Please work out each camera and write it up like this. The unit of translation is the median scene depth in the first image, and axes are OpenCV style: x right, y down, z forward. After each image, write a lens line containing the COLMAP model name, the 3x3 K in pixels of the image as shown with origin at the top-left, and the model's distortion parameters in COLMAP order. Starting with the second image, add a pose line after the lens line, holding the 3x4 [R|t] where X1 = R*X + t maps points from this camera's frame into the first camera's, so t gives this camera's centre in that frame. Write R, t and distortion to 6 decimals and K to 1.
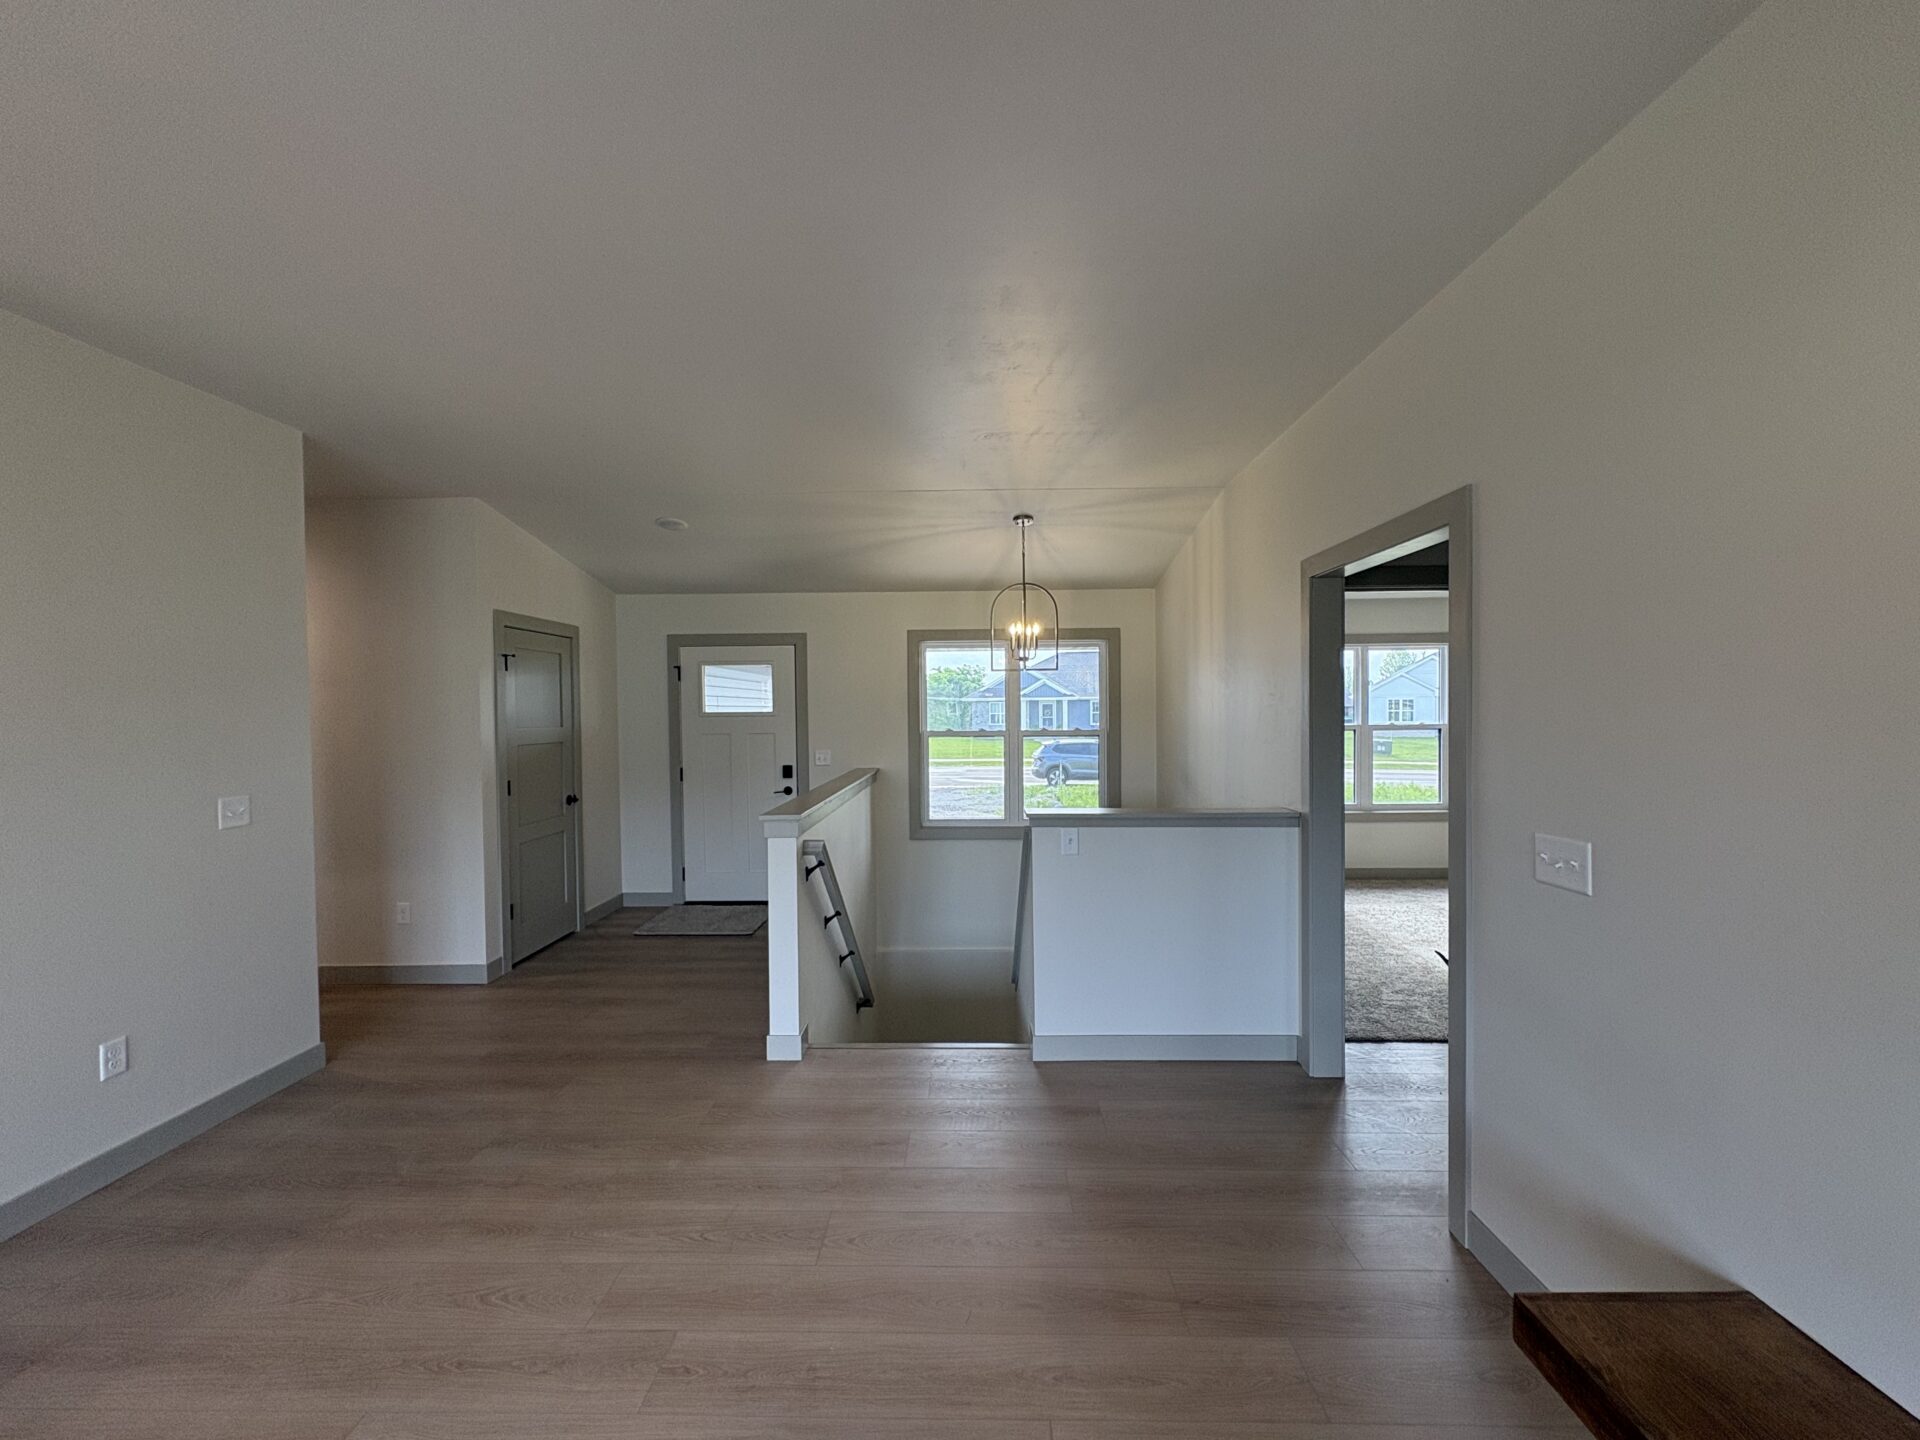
lens RADIAL K [[758.5, 0, 961.3], [0, 758.5, 726.4], [0, 0, 1]] dist [-0.000844, 0.000184]
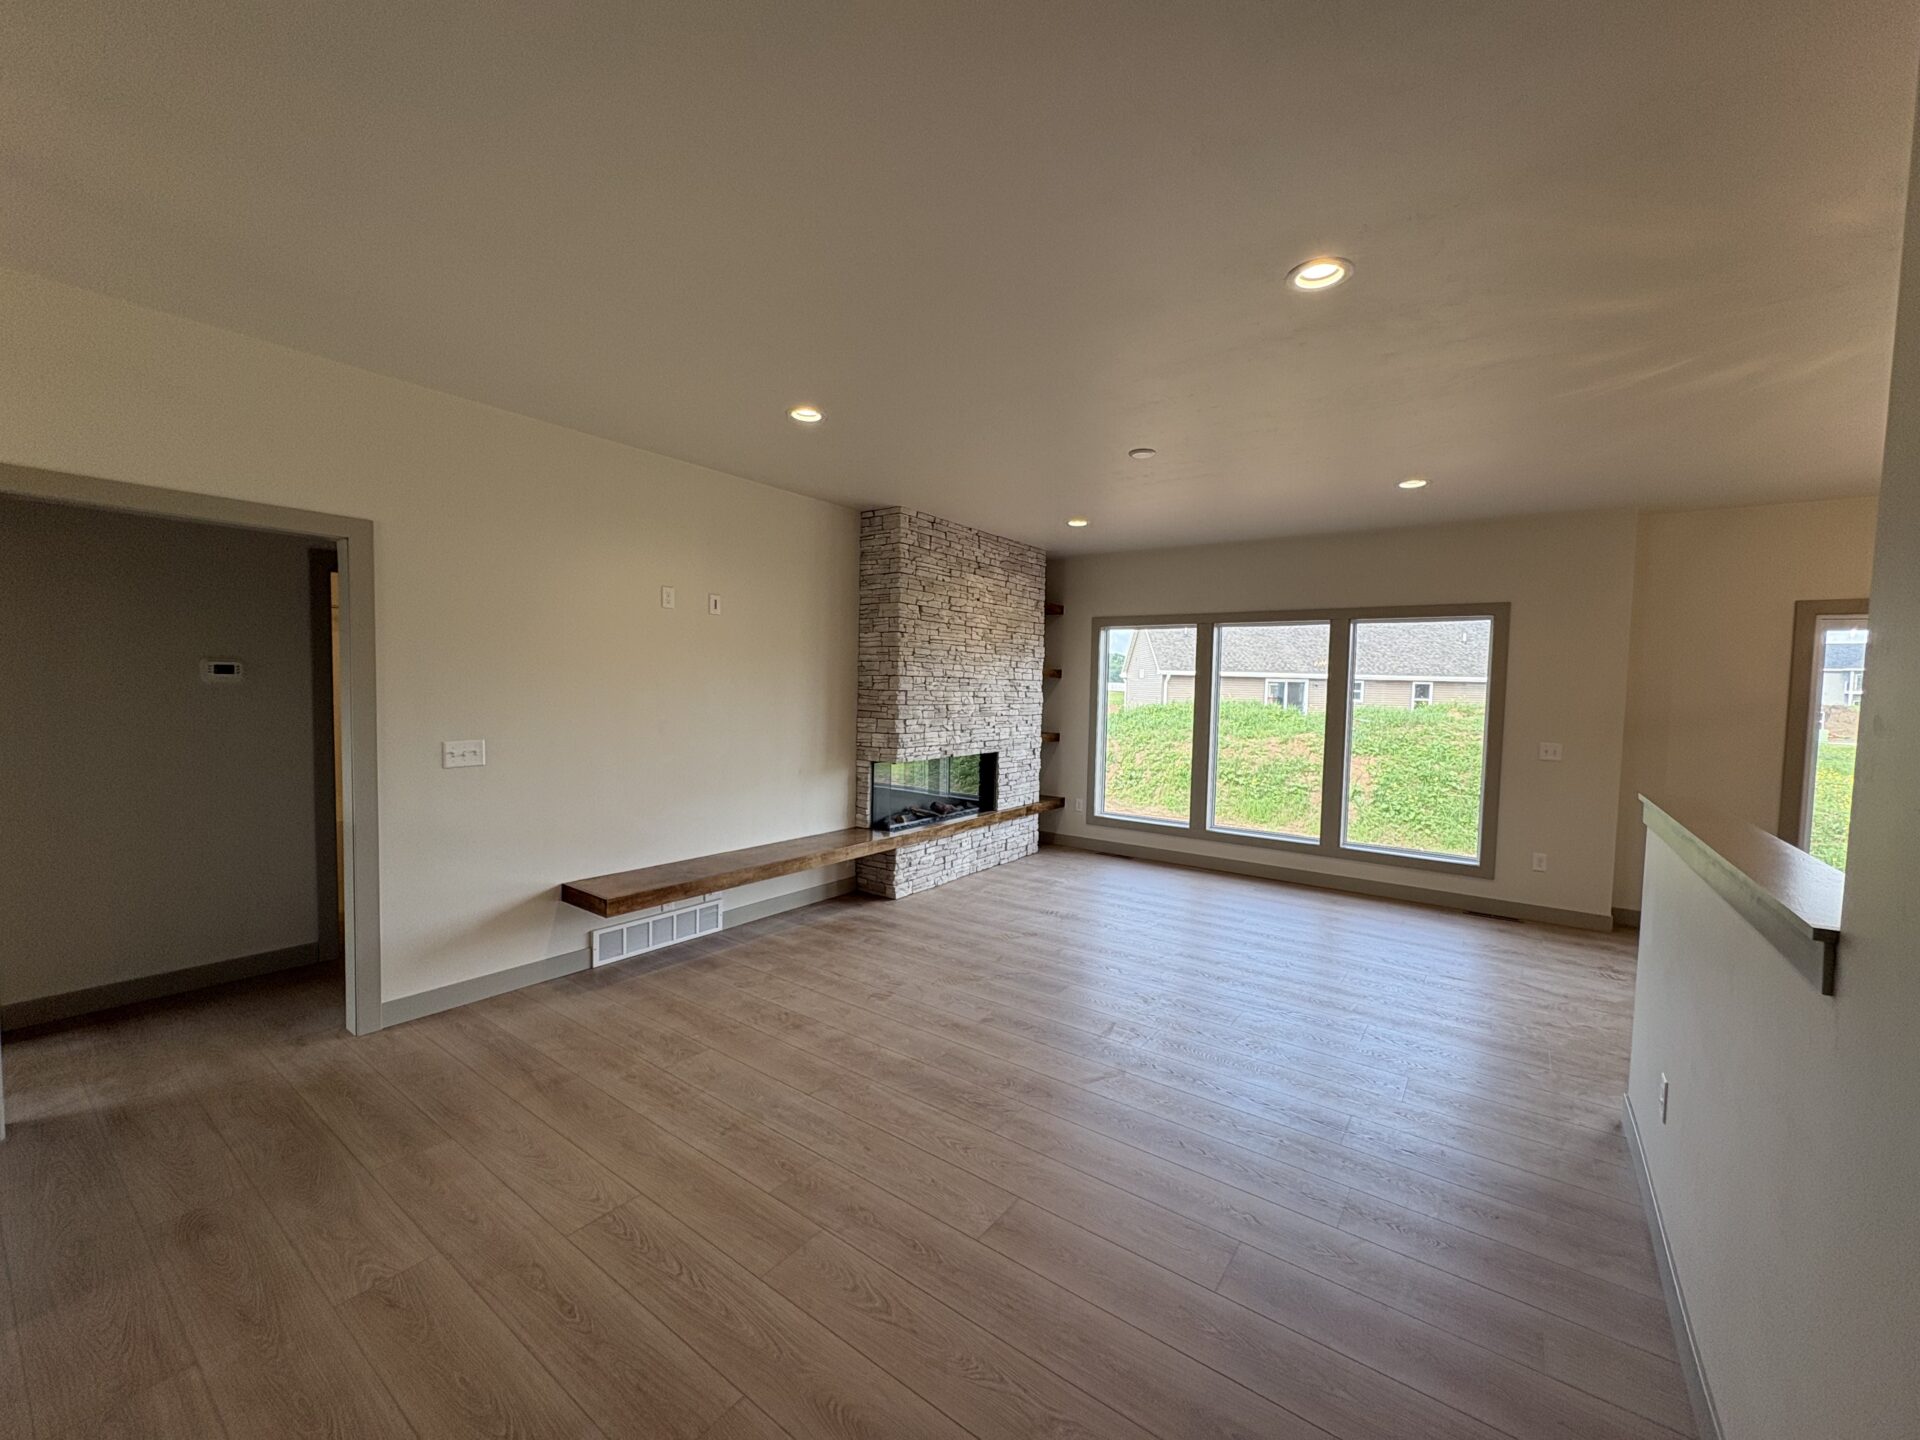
lens RADIAL K [[758.5, 0, 957.8], [0, 758.5, 713.2], [0, 0, 1]] dist [-0.000844, 0.000184]
pose [[-0.822340, -0.036918, 0.567797, -1.222013], [-0.015381, 0.998971, 0.042678, -0.022105], [-0.568788, 0.026363, -0.822061, 1.721087]]
